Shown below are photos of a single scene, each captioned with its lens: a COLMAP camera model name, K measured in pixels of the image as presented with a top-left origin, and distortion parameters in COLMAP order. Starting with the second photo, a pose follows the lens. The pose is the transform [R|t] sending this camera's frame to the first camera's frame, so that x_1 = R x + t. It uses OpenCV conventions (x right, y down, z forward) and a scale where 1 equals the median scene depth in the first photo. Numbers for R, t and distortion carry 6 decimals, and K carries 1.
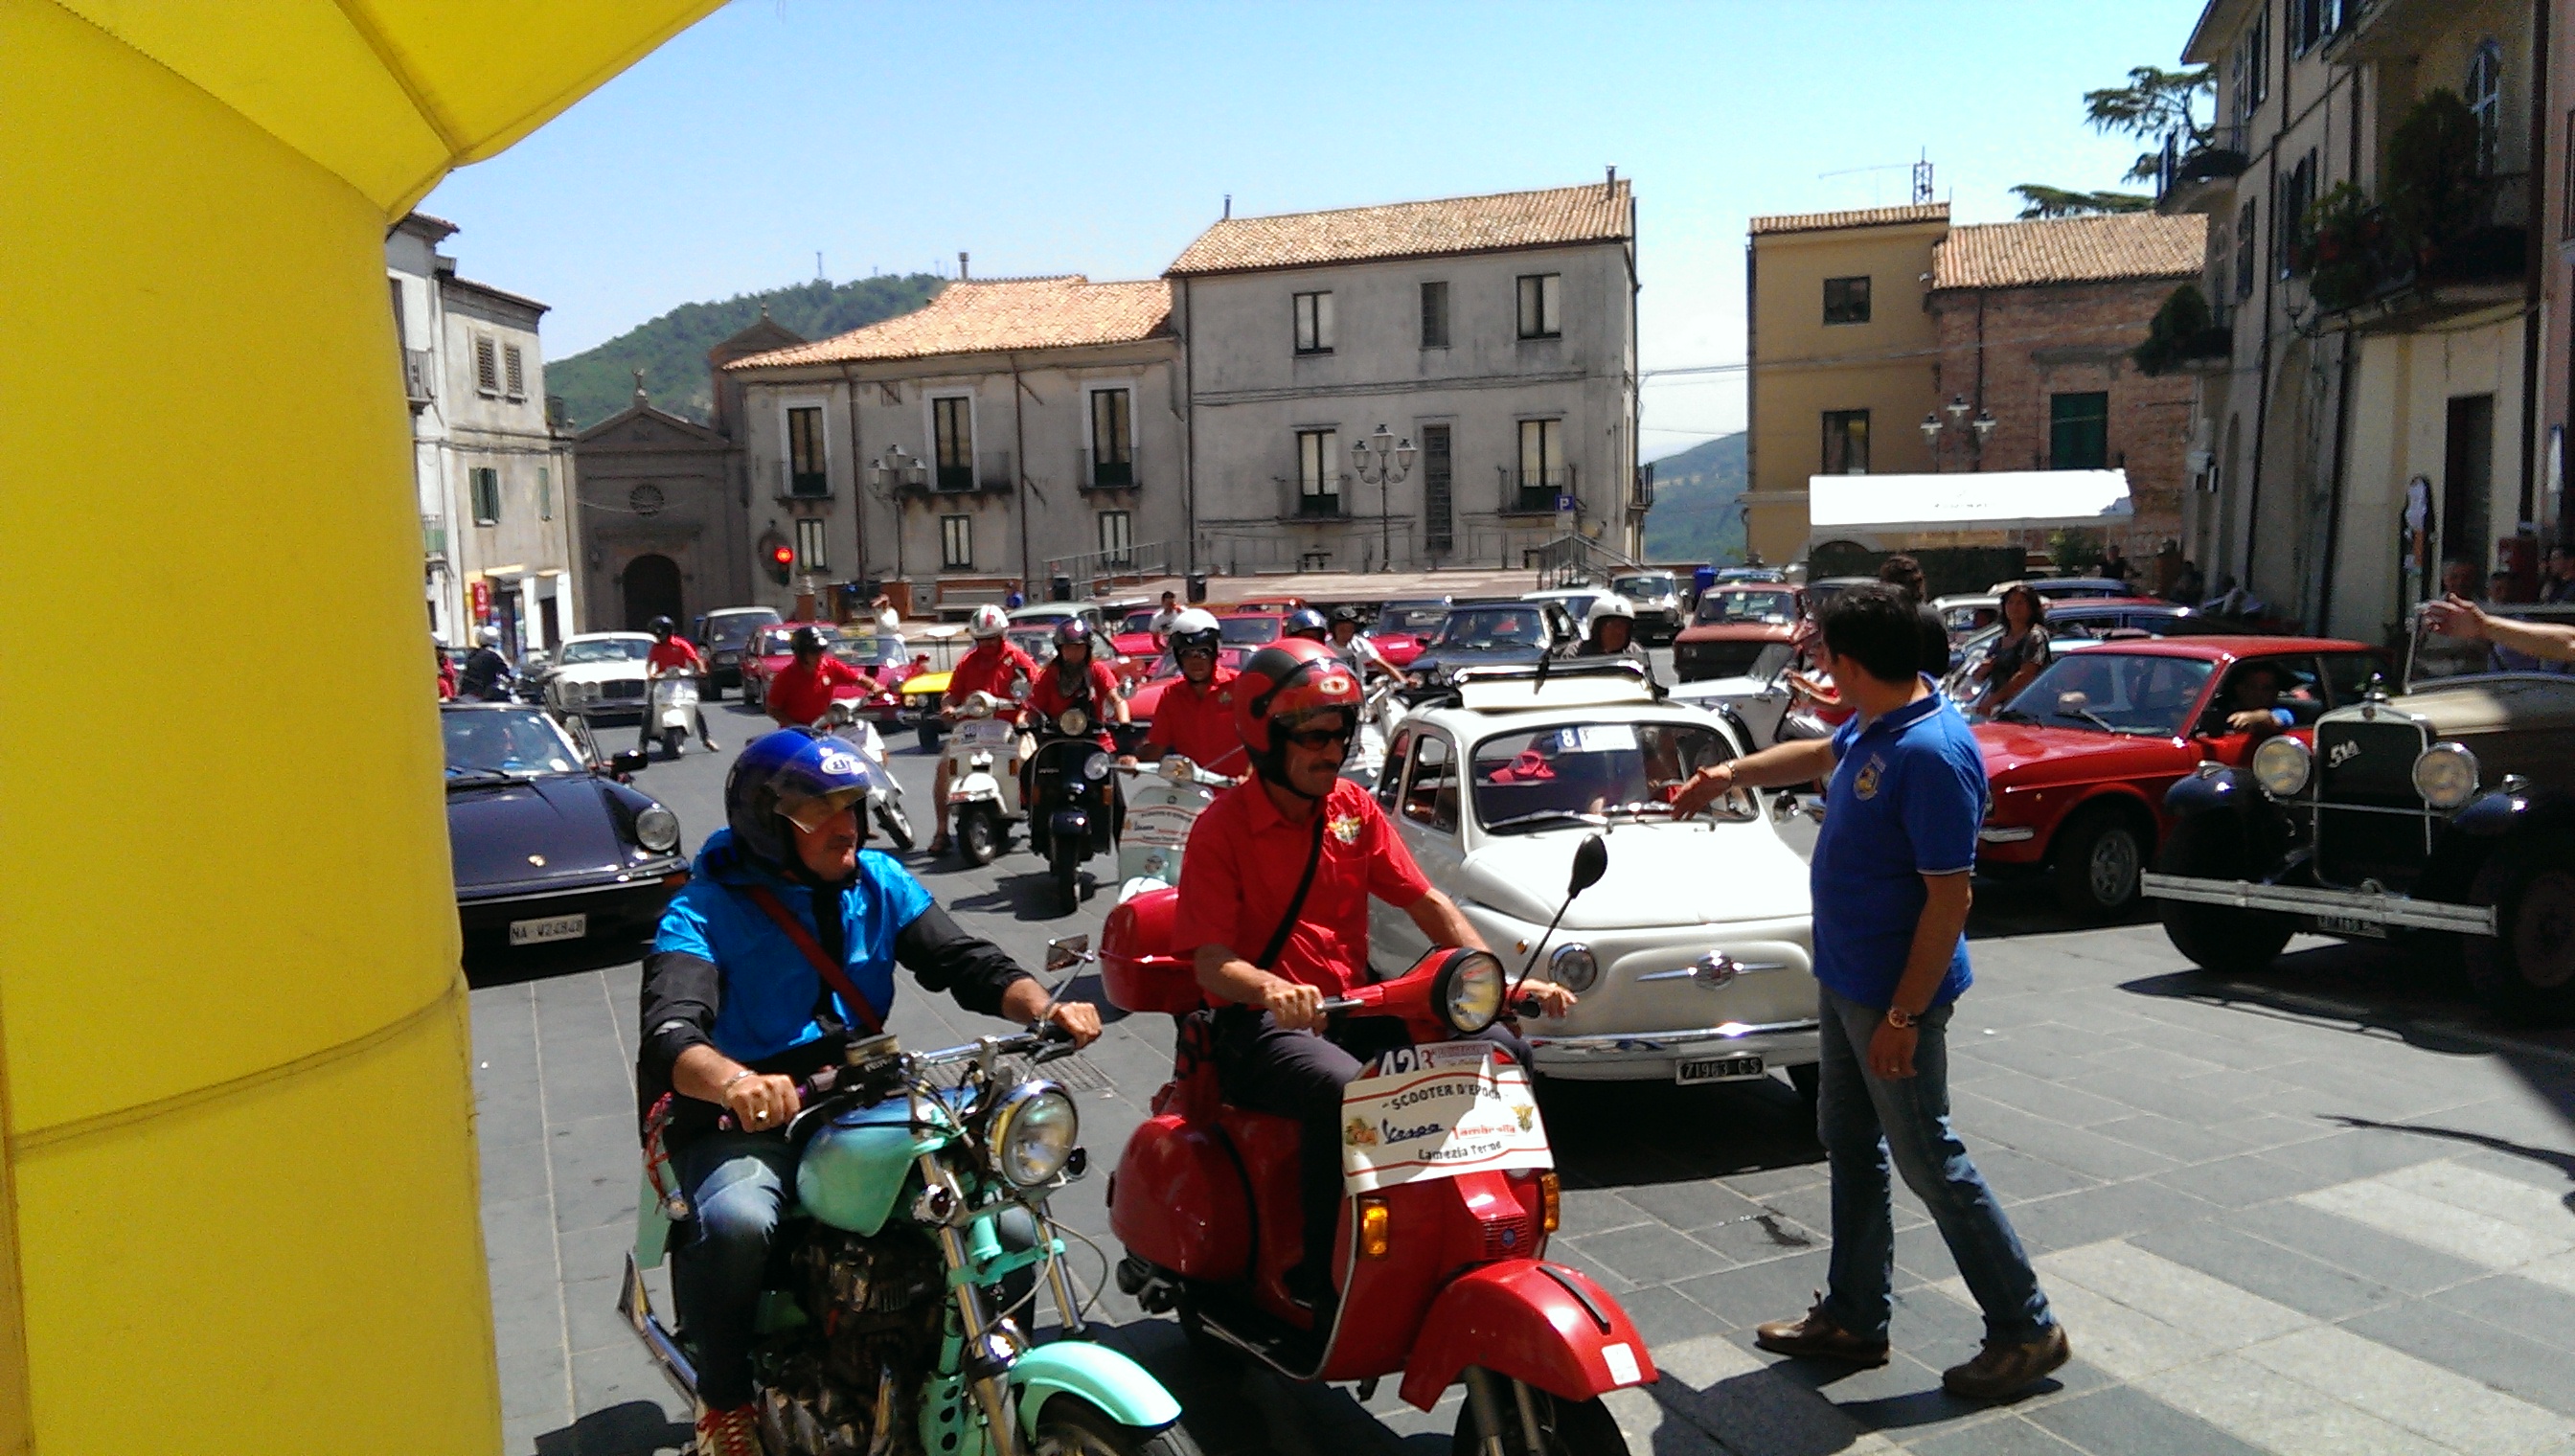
lens RADIAL K [[1829.5, 0, 1288.3], [0, 1829.5, 723.5], [0, 0, 1]] dist [0.082974, -0.119280]
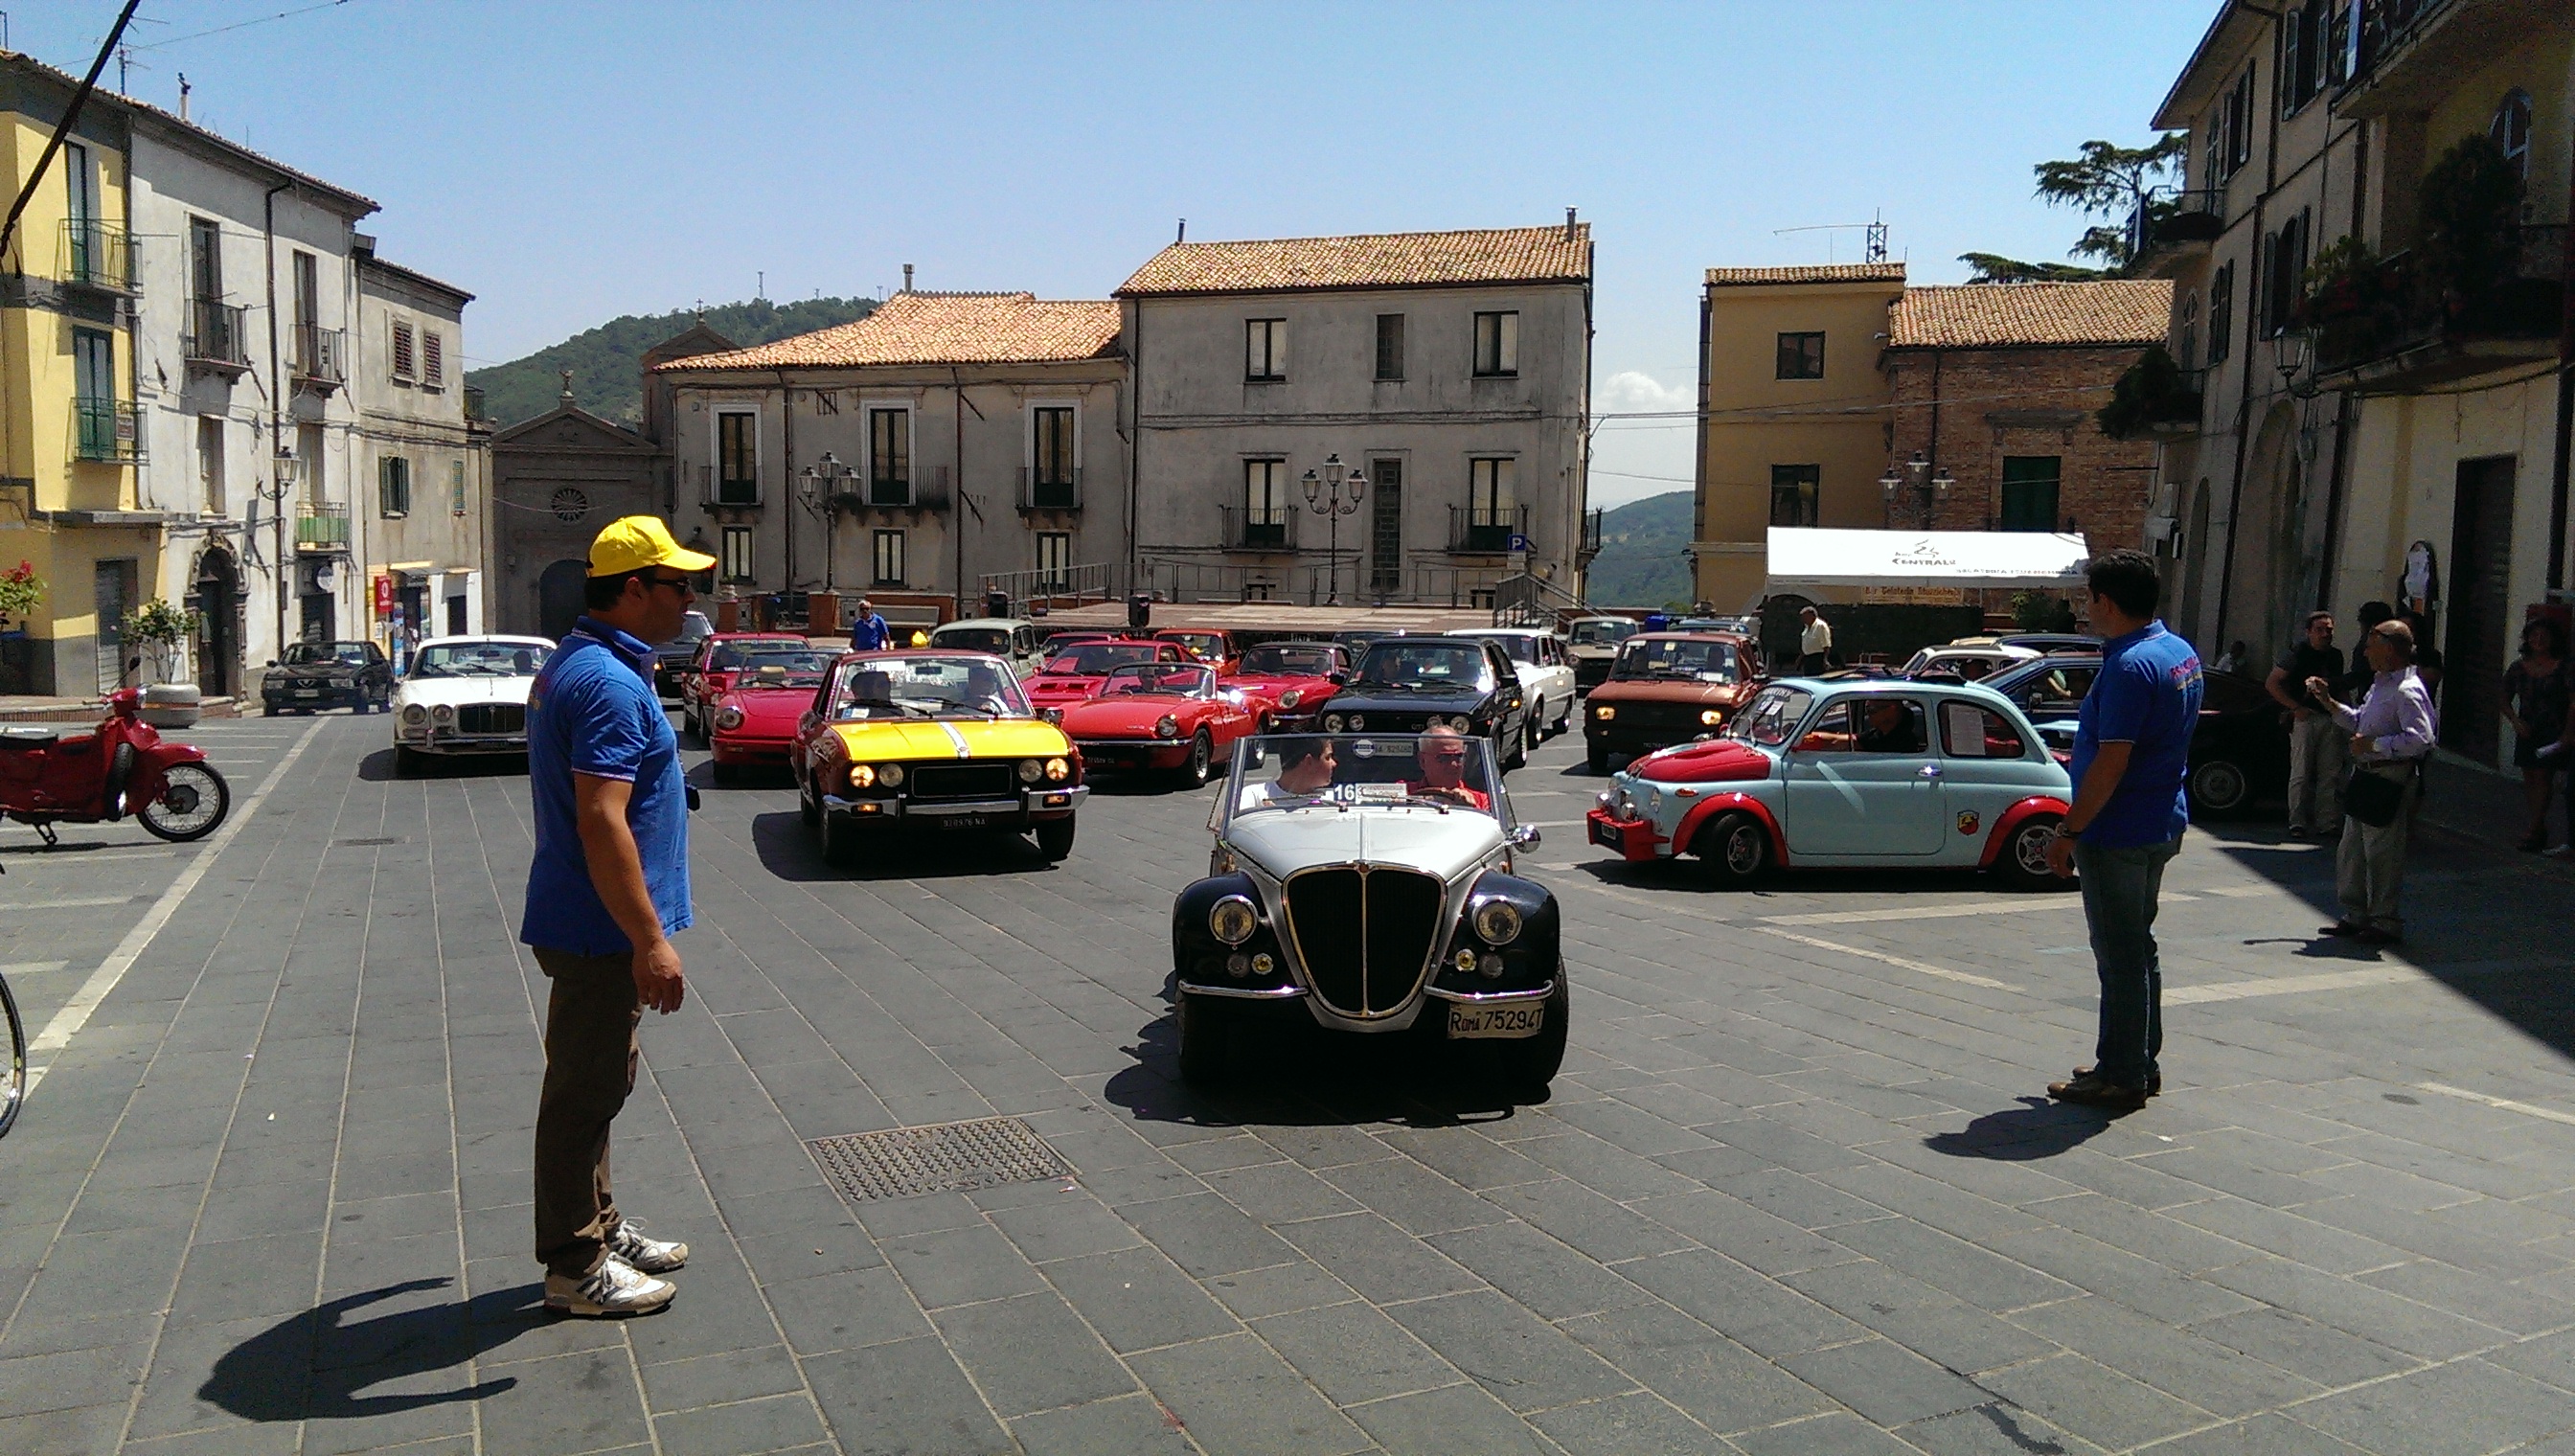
lens RADIAL K [[1829.5, 0, 1284.2], [0, 1829.5, 693.4], [0, 0, 1]] dist [0.082974, -0.119280]
pose [[0.998465, 0.040676, 0.037601, -0.005950], [-0.039208, 0.998470, -0.038981, 0.002681], [-0.039130, 0.037447, 0.998532, 0.027965]]
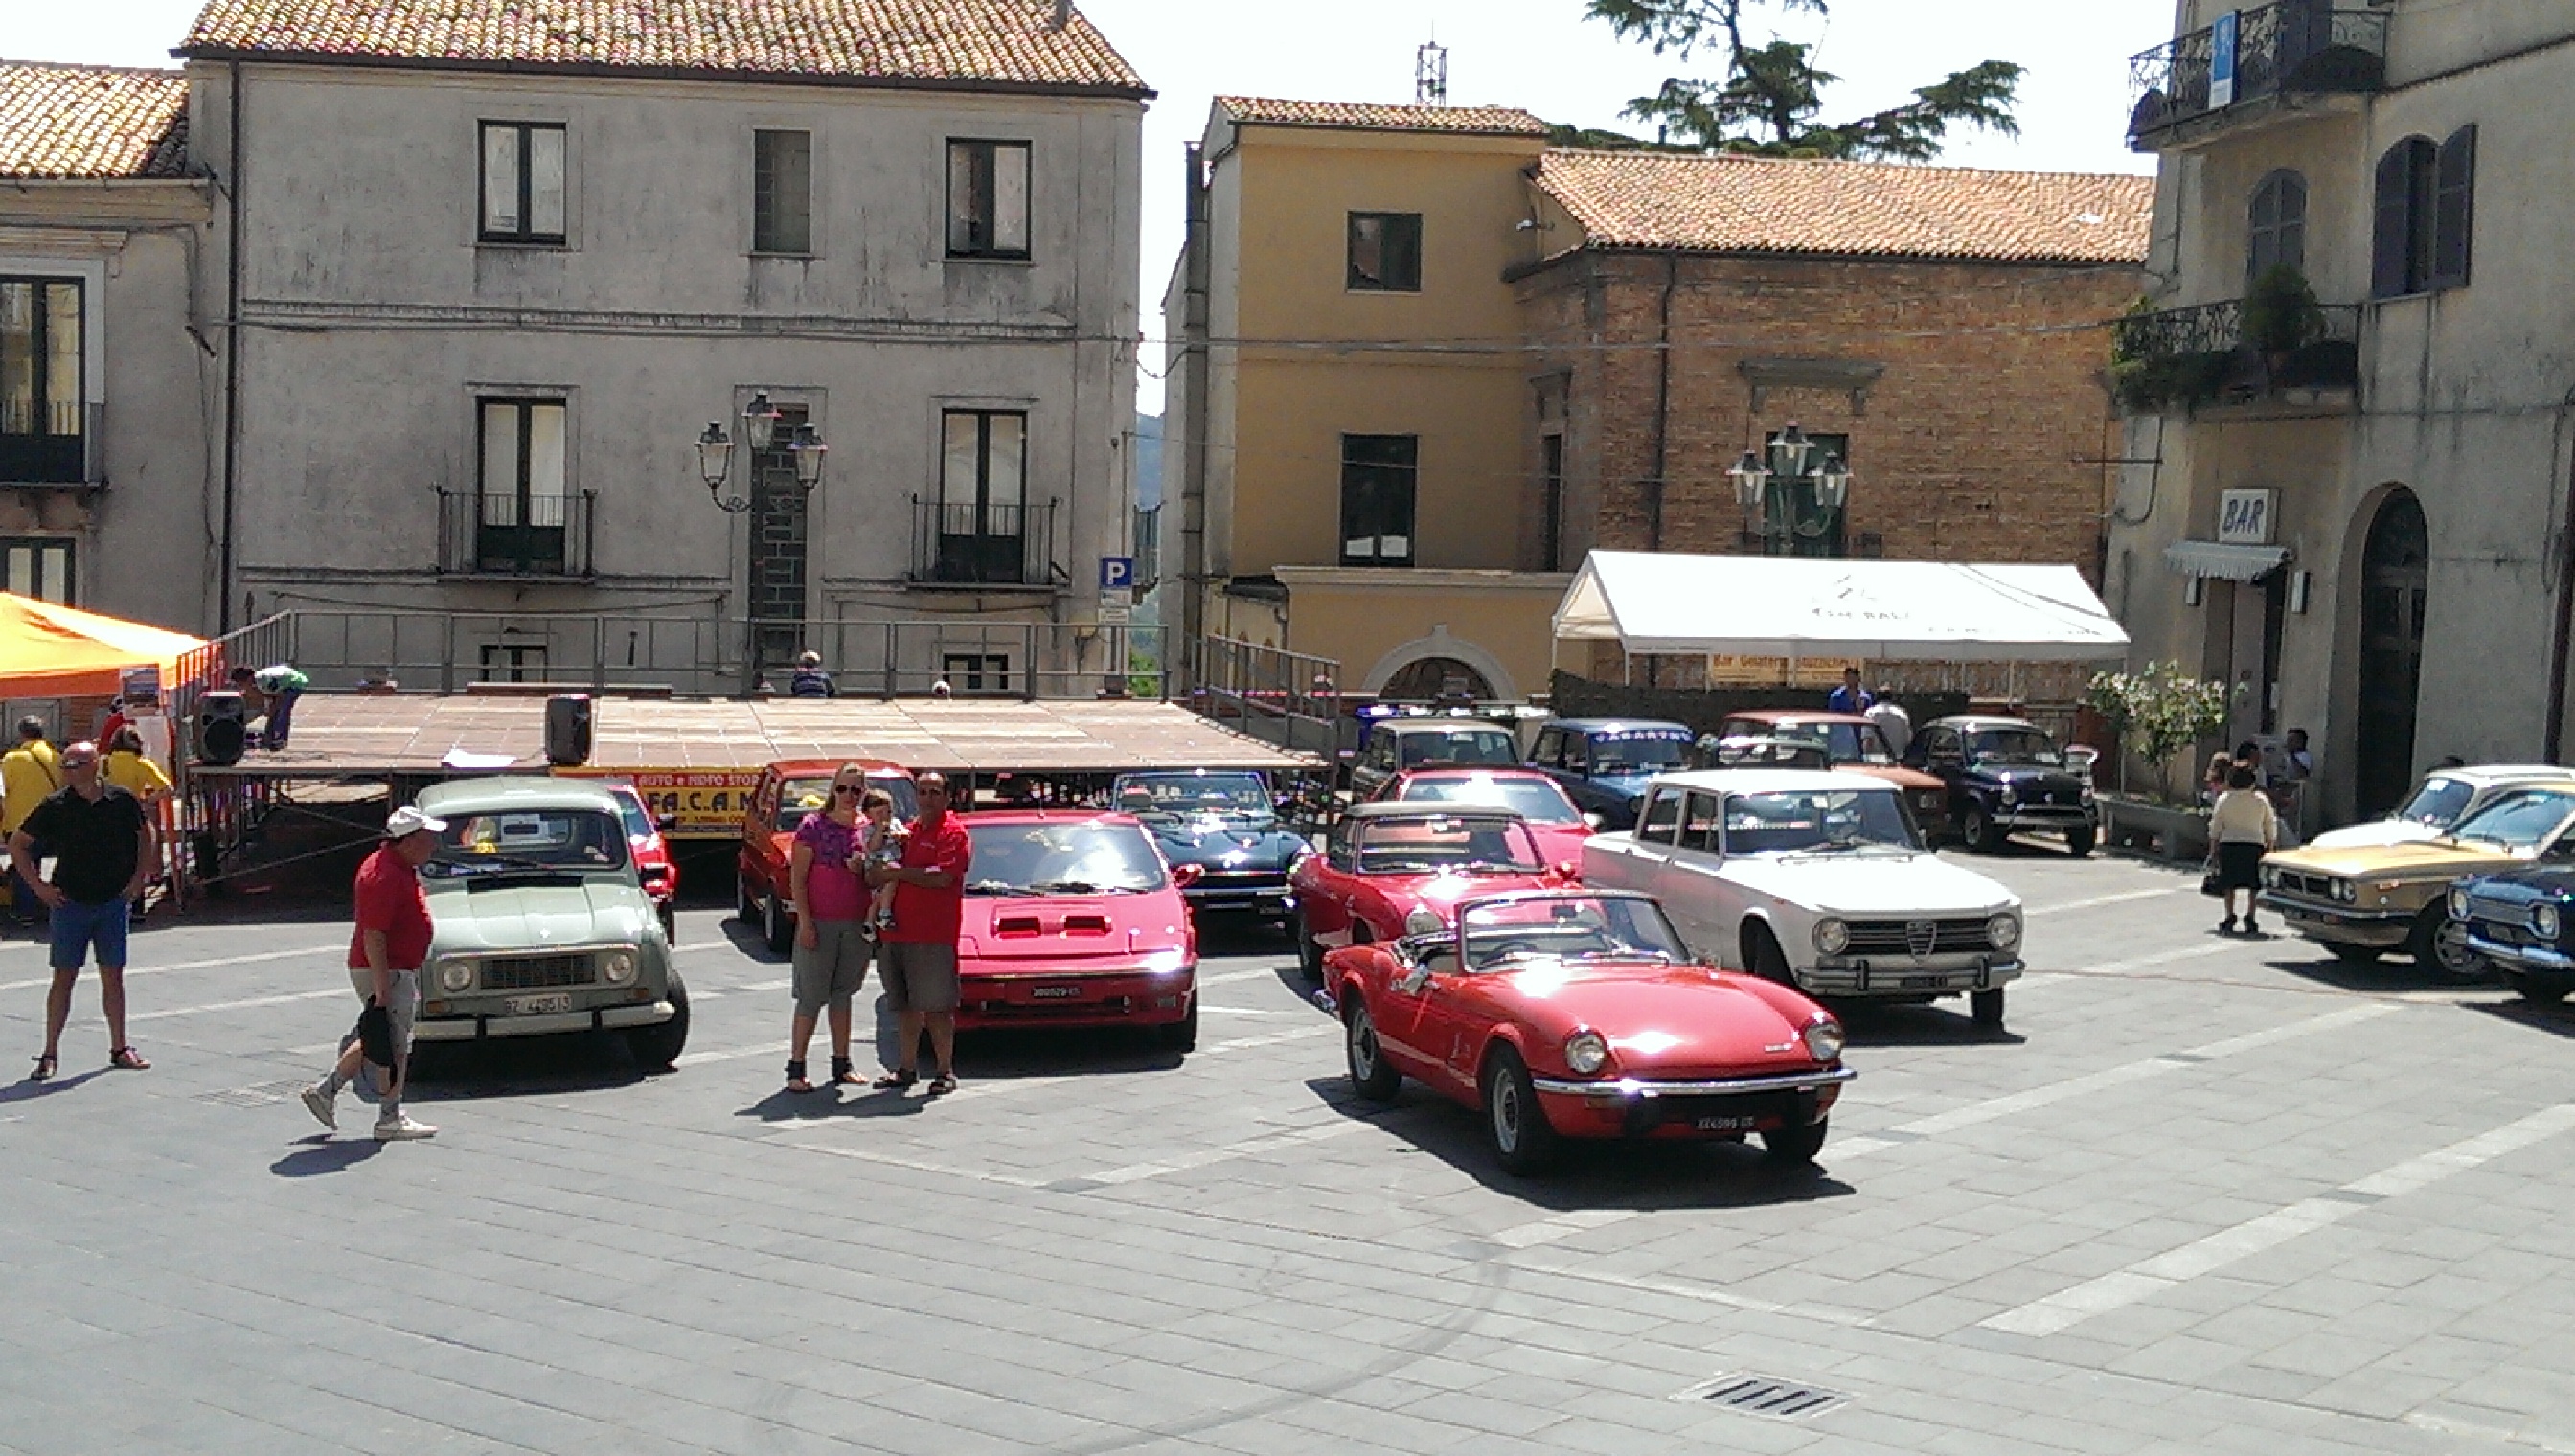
lens RADIAL K [[2874.3, 0, 1260.4], [0, 2874.3, 675.3], [0, 0, 1]] dist [0.061780, 0.000000]
pose [[0.895145, 0.030058, 0.444760, -0.150357], [0.005461, 0.996910, -0.078365, -0.023522], [-0.445741, 0.072577, 0.892215, 0.224234]]
